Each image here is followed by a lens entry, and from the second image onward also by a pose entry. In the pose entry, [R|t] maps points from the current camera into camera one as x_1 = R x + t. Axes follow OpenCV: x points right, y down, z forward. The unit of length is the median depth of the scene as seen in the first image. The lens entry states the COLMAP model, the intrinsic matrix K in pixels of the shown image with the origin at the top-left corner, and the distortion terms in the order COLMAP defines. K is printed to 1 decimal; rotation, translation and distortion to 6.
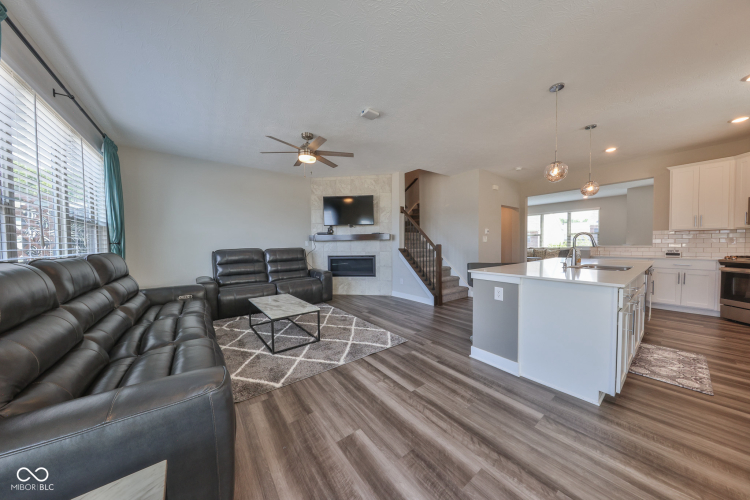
lens RADIAL K [[235.4, 0, 374.1], [0, 235.4, 249.9], [0, 0, 1]] dist [-0.014315, -0.000240]
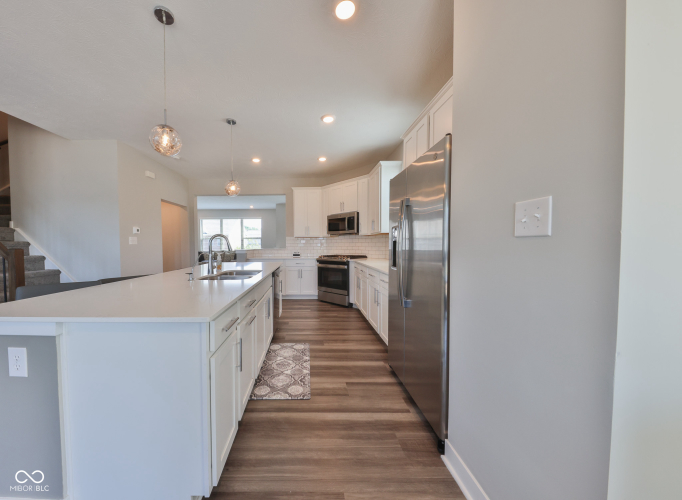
lens RADIAL K [[221.6, 0, 340.9], [0, 221.6, 250.1], [0, 0, 1]] dist [-0.000037, -0.000013]
pose [[0.472522, -0.012933, 0.881224, 0.448634], [0.021266, 0.999768, 0.003269, -0.013463], [-0.881062, 0.017196, 0.472688, 0.256804]]
